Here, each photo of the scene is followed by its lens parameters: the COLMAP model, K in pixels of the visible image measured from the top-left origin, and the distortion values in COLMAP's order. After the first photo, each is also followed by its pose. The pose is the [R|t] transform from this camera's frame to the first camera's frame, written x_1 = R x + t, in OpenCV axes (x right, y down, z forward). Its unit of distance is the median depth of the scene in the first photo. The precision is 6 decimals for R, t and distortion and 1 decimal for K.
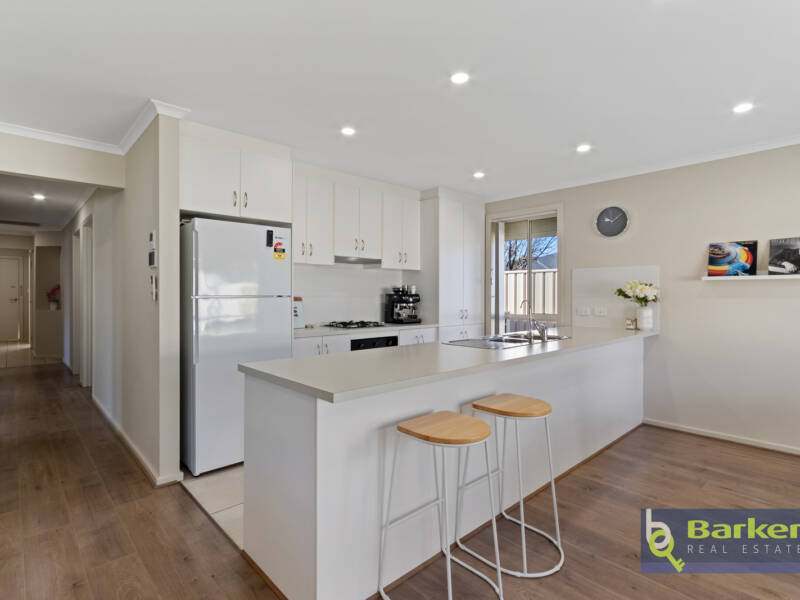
lens RADIAL K [[415.5, 0, 397.6], [0, 415.5, 296.2], [0, 0, 1]] dist [0.004081, 0.000503]
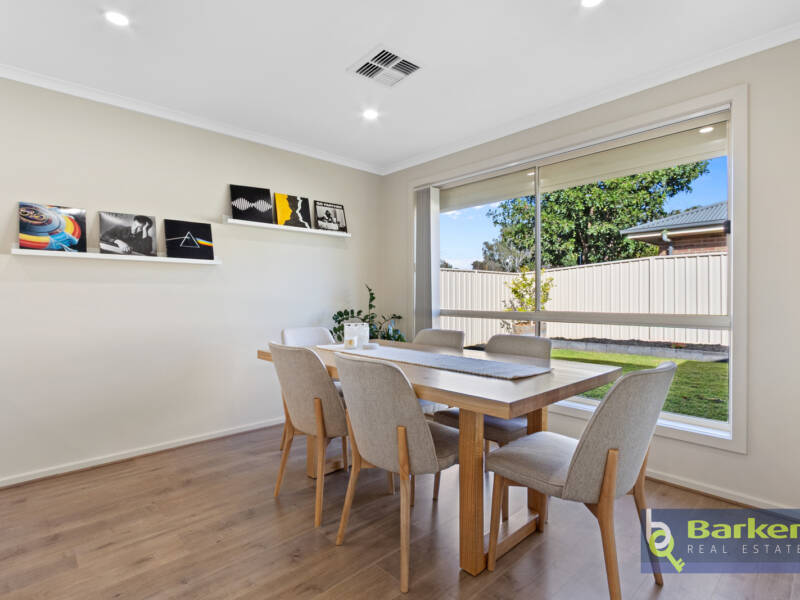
lens RADIAL K [[415.5, 0, 397.6], [0, 415.5, 296.2], [0, 0, 1]] dist [0.004081, 0.000503]
pose [[0.008990, -0.001508, 0.999958, 0.071536], [0.007285, 0.999972, 0.001442, 0.034517], [-0.999933, 0.007272, 0.009001, 0.391689]]
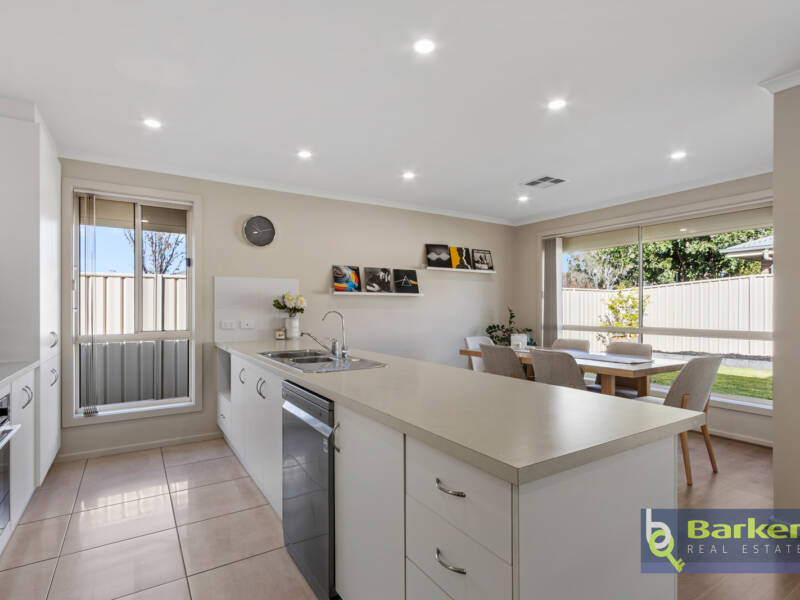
lens RADIAL K [[422.7, 0, 397.9], [0, 422.7, 308.8], [0, 0, 1]] dist [0.002539, 0.000690]
pose [[0.183482, -0.002241, 0.983020, -0.485503], [0.007389, 0.999972, 0.000900, 0.005465], [-0.982995, 0.007099, 0.183494, 0.607632]]
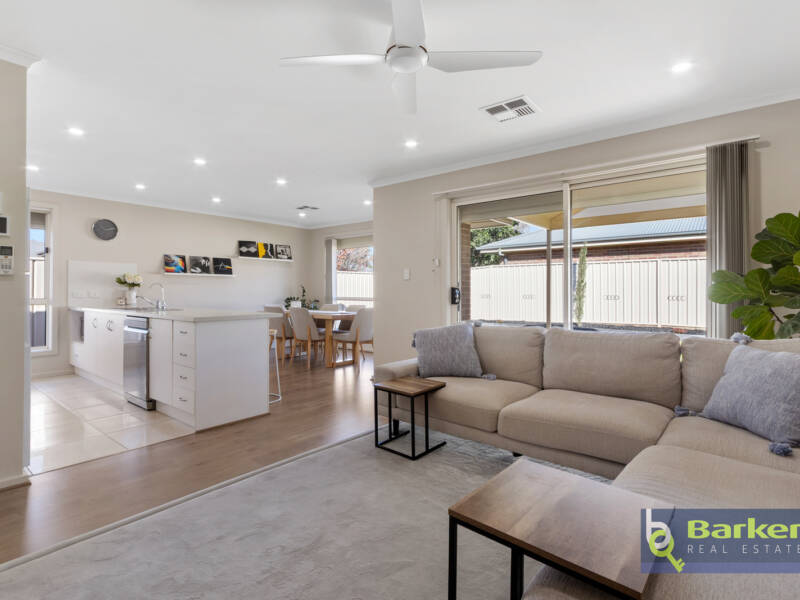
lens RADIAL K [[418.7, 0, 398.1], [0, 418.7, 285.2], [0, 0, 1]] dist [0.003321, 0.000672]
pose [[-0.130883, 0.015386, 0.991278, -1.231560], [0.008612, 0.999859, -0.014382, 0.044490], [-0.991360, 0.006654, -0.130998, 0.252136]]
